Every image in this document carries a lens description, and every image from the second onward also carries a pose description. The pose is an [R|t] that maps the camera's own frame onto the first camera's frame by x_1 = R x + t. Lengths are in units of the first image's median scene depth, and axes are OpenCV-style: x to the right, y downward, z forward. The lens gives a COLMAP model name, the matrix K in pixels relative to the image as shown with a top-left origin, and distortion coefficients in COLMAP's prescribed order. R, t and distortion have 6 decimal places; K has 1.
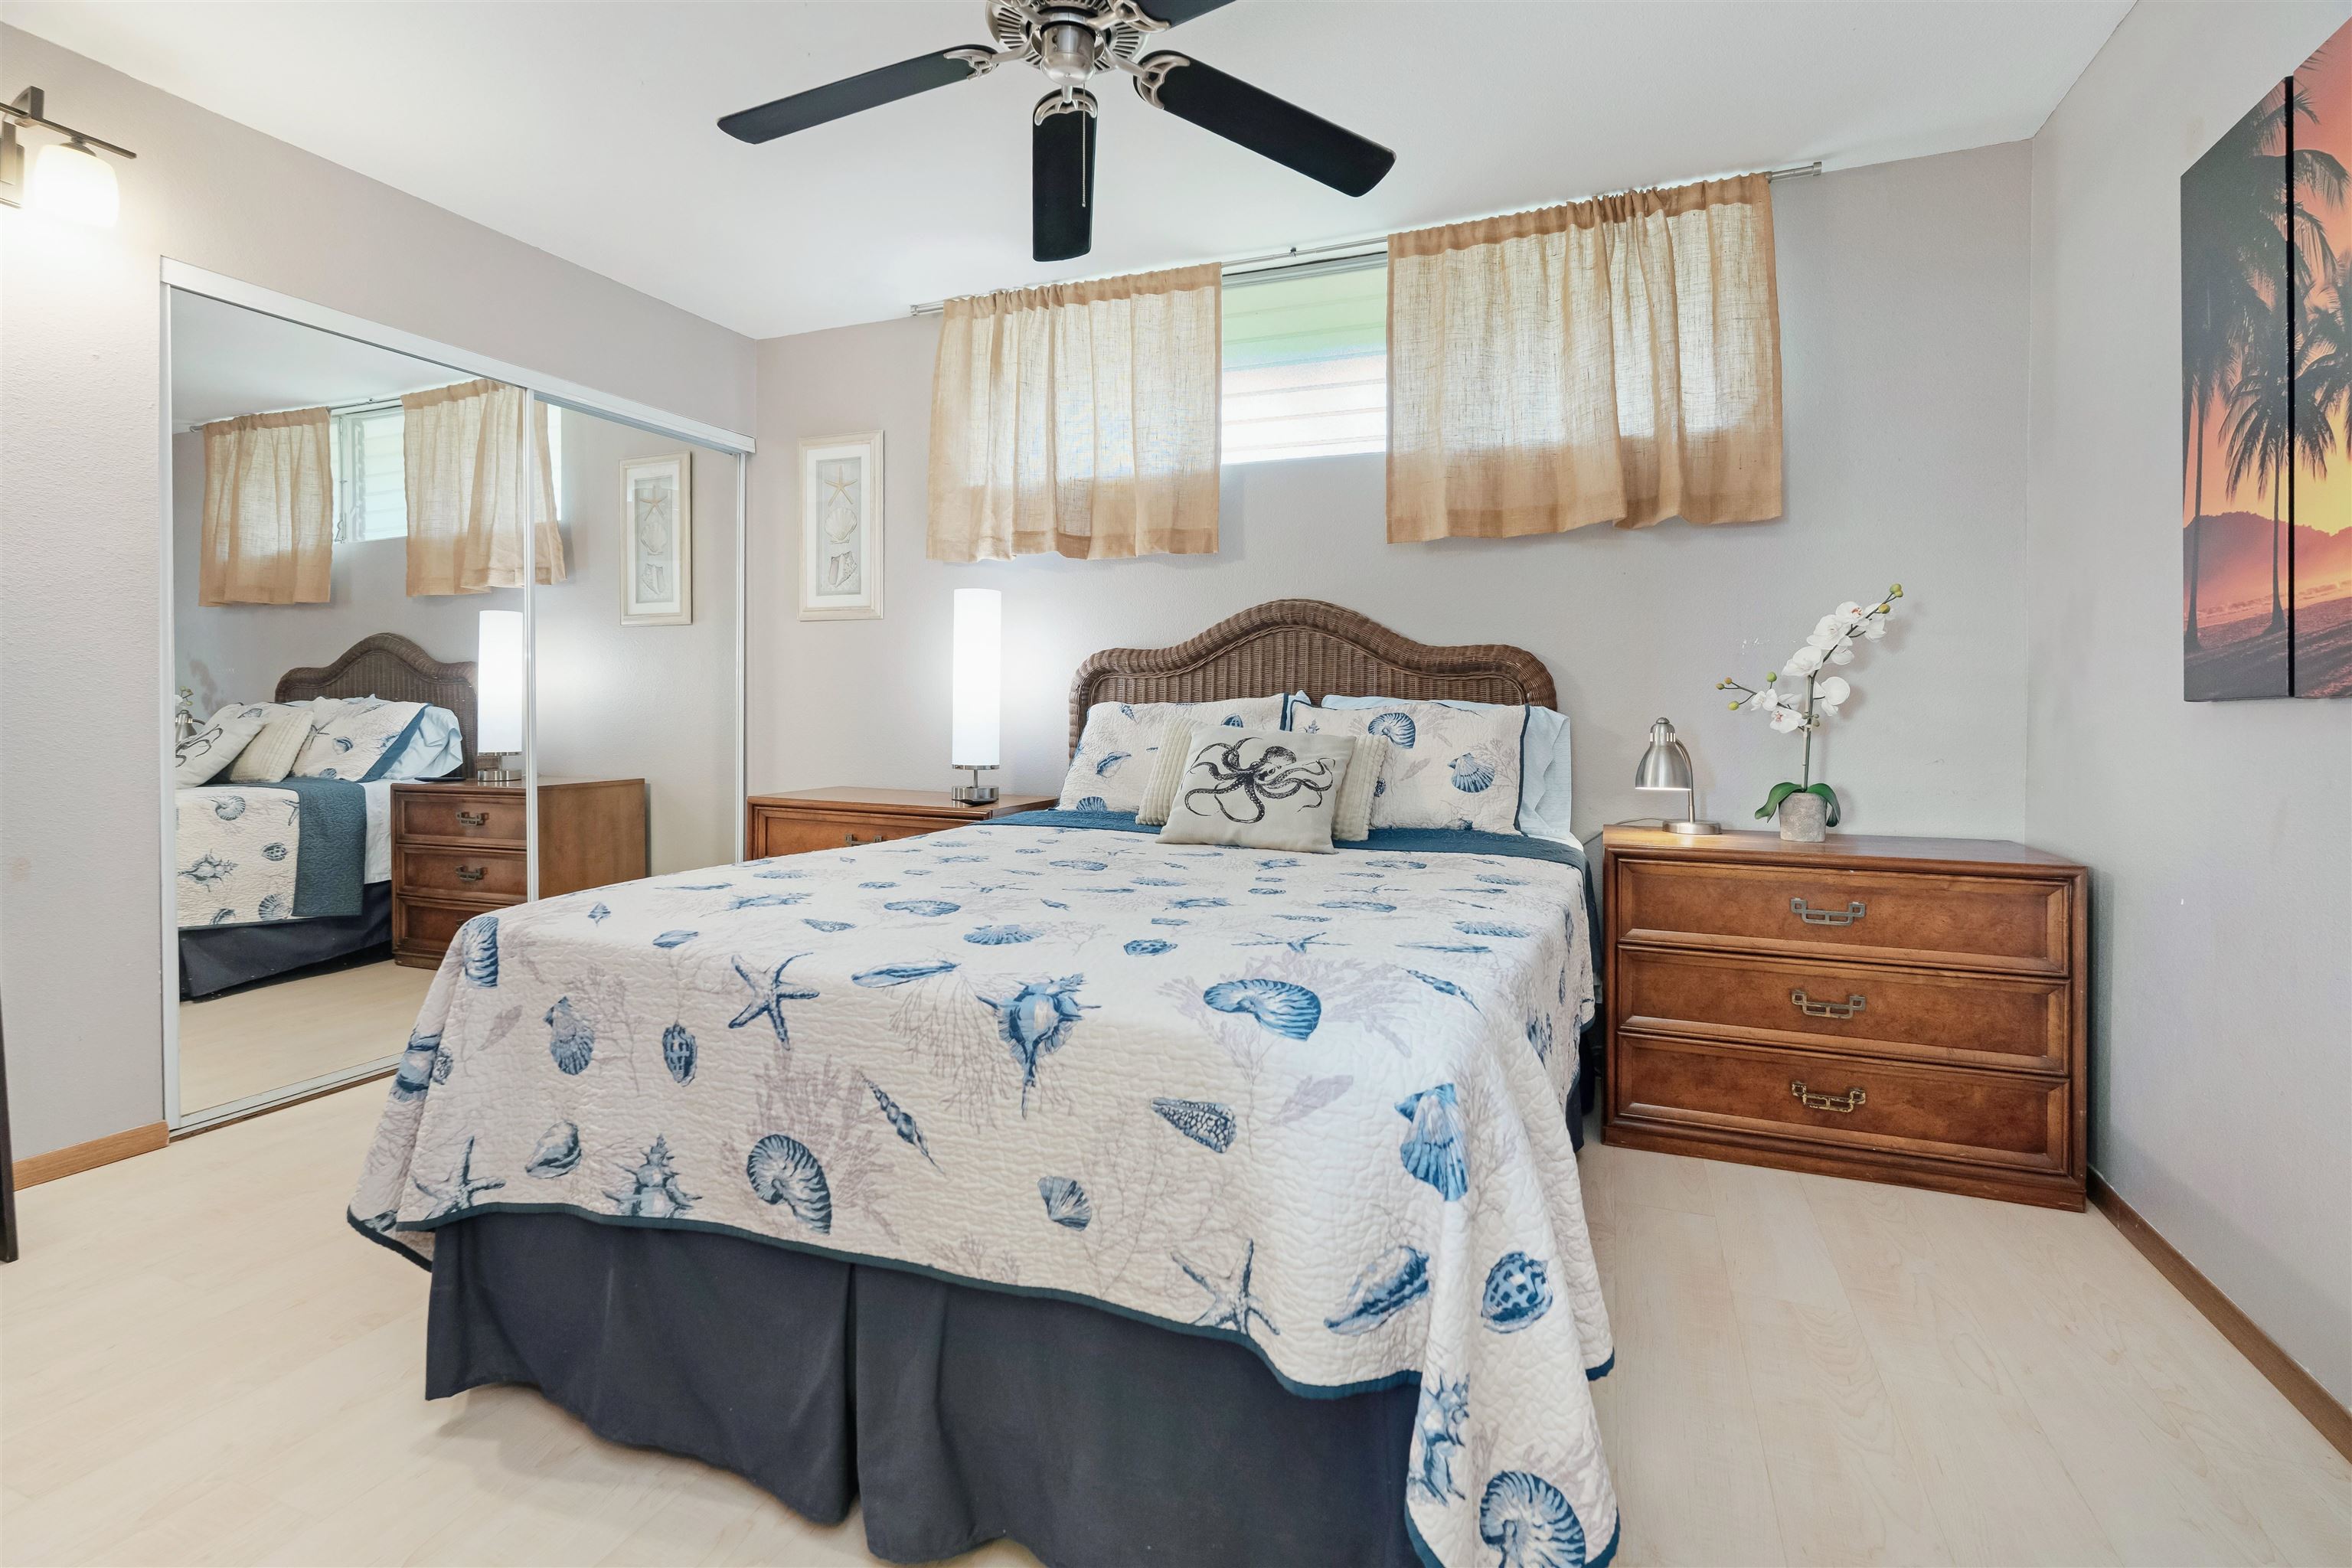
lens RADIAL K [[1074.8, 0, 1174.6], [0, 1074.8, 698.2], [0, 0, 1]] dist [0.002706, 0.001064]
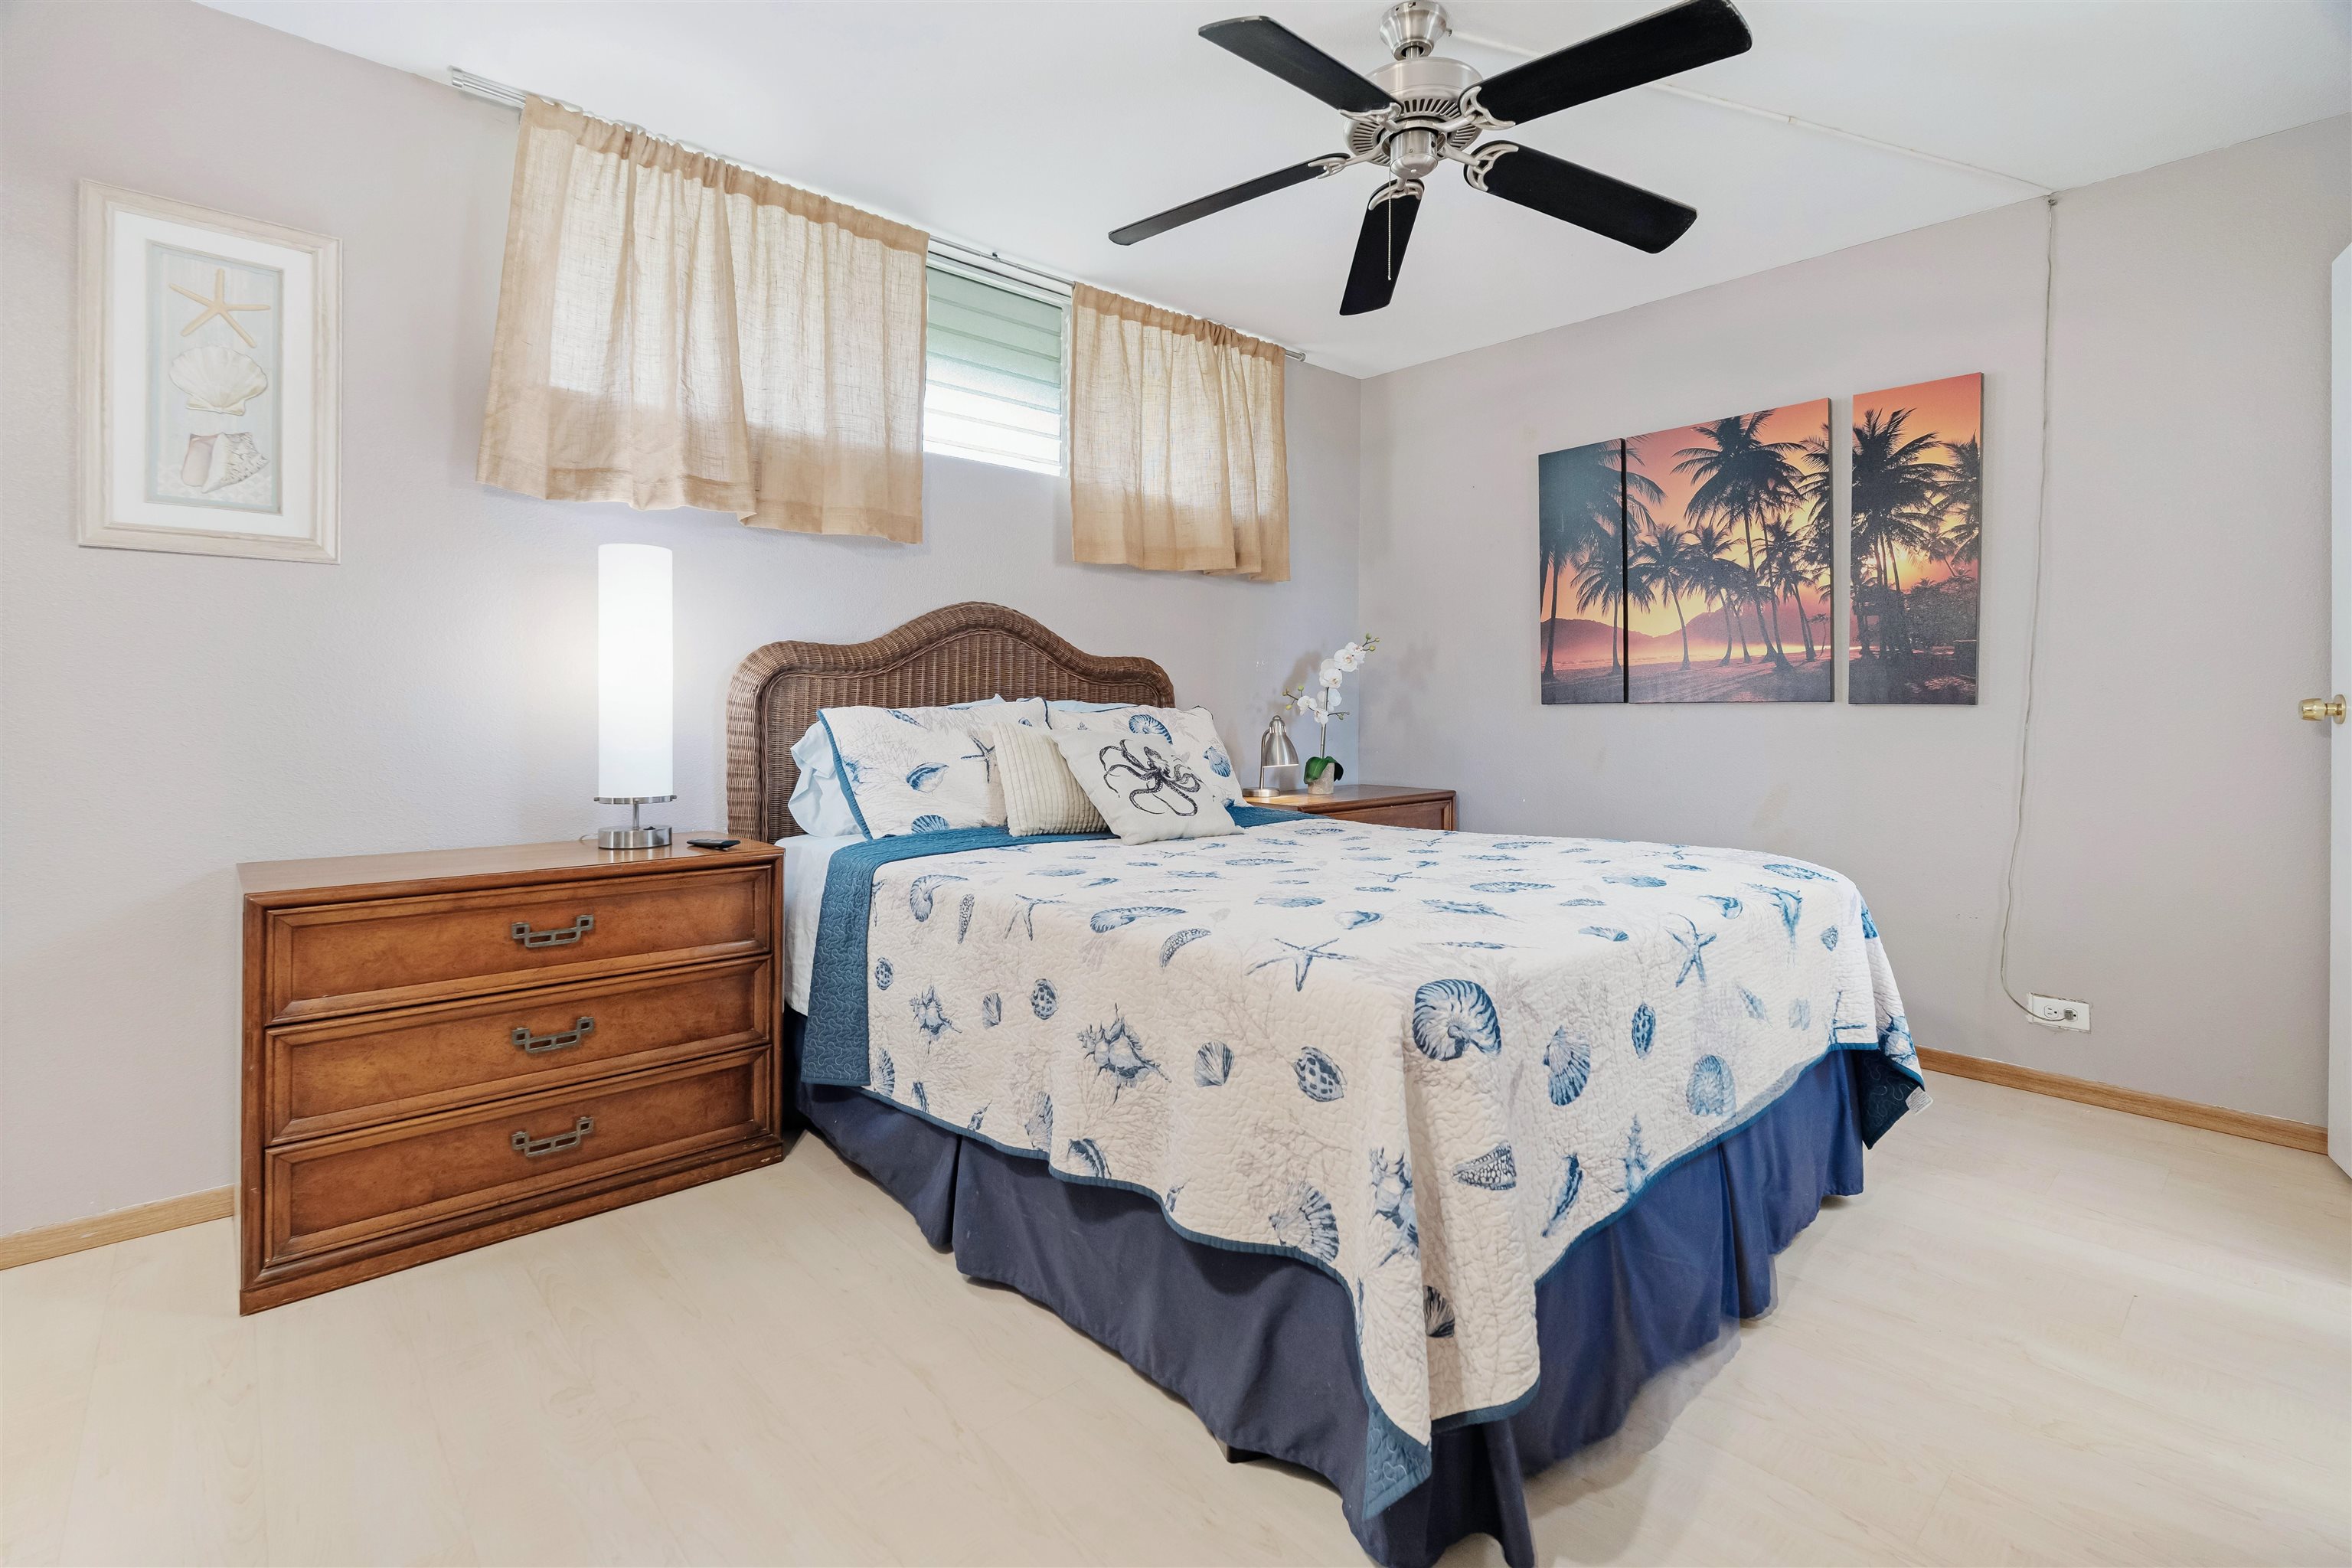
lens RADIAL K [[1074.8, 0, 1174.6], [0, 1074.8, 698.2], [0, 0, 1]] dist [0.002706, 0.001064]
pose [[0.441541, 0.001439, 0.897240, -0.740632], [-0.004671, 0.999989, 0.000694, -0.004898], [-0.897229, -0.004497, 0.441542, 0.419372]]
